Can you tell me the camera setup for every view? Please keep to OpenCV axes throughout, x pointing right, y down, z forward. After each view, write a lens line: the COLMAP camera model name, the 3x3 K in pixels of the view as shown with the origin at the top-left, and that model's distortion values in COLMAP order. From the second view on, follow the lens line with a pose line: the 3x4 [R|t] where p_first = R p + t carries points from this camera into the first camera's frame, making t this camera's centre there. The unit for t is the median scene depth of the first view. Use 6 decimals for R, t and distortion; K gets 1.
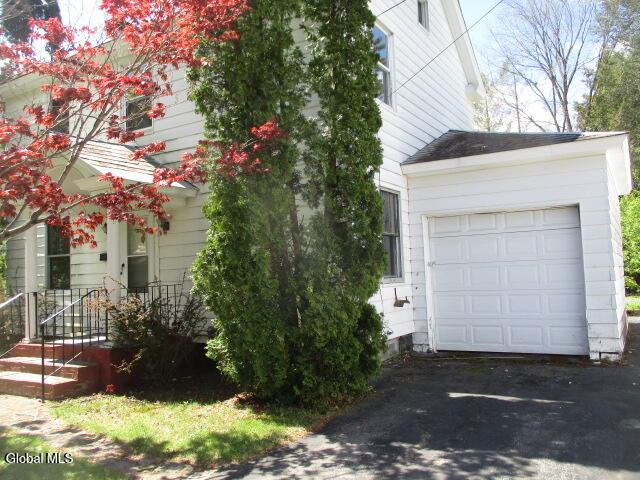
lens RADIAL K [[535.3, 0, 318.4], [0, 535.3, 237.6], [0, 0, 1]] dist [-0.024624, -0.002265]
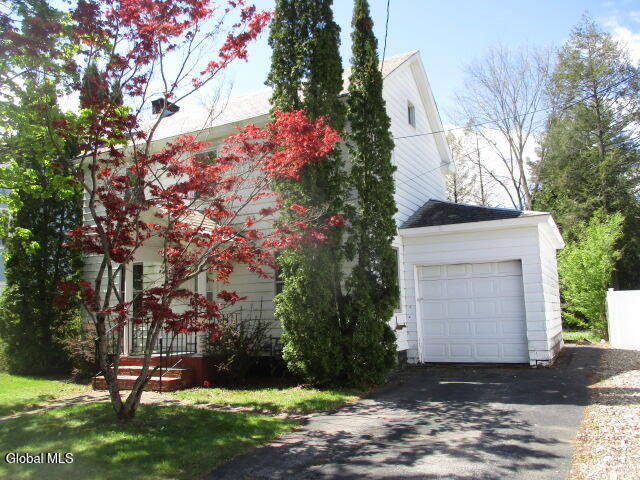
lens RADIAL K [[535.3, 0, 322.6], [0, 535.3, 238.8], [0, 0, 1]] dist [-0.024624, -0.002265]
pose [[0.997509, 0.015423, 0.068834, -0.152109], [-0.010538, 0.997437, -0.070767, -0.008275], [-0.069749, 0.069865, 0.995115, -0.409419]]
